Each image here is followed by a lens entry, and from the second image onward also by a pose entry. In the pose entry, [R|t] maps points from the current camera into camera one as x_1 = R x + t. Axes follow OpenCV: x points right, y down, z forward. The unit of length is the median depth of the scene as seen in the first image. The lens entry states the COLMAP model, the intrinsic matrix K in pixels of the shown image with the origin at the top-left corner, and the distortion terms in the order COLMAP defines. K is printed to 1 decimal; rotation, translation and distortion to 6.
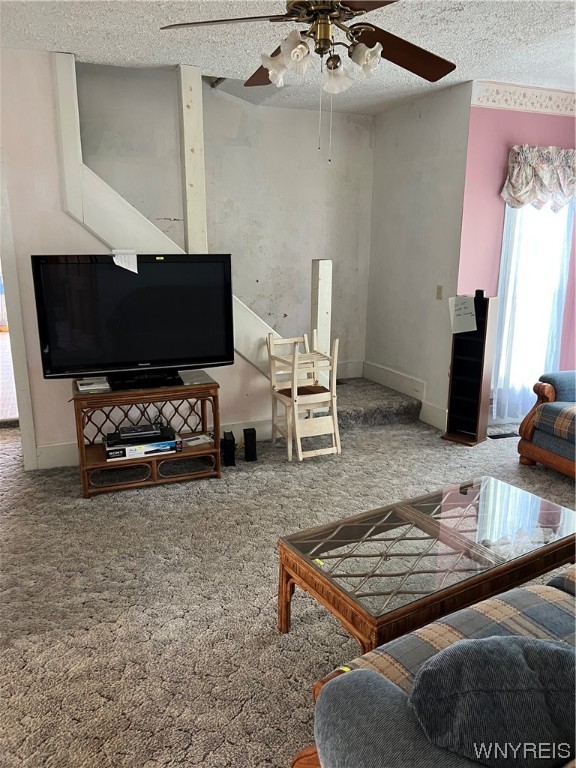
lens RADIAL K [[579.5, 0, 289.9], [0, 579.5, 381.8], [0, 0, 1]] dist [0.032419, 0.003860]
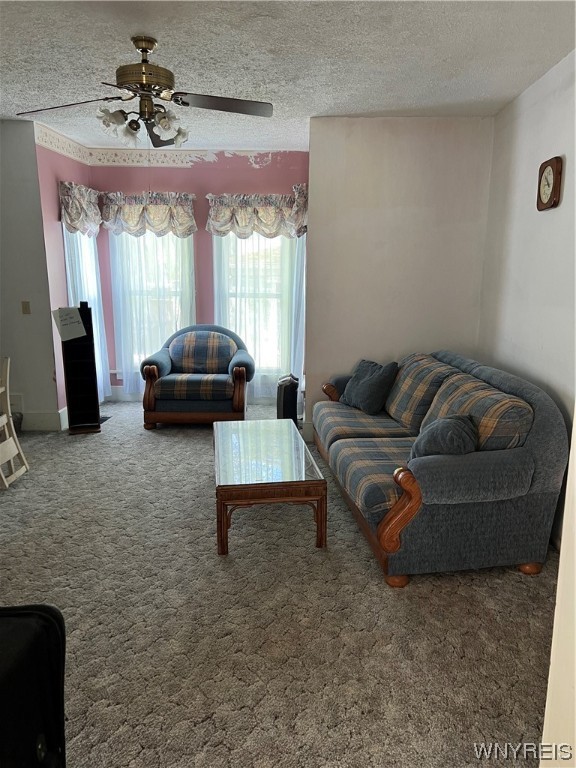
lens RADIAL K [[579.5, 0, 290.7], [0, 579.5, 384.4], [0, 0, 1]] dist [0.032419, 0.003860]
pose [[0.402132, -0.200967, 0.893254, -0.594307], [0.216960, 0.968742, 0.120278, -0.043639], [-0.889505, 0.145433, 0.433164, 0.127038]]
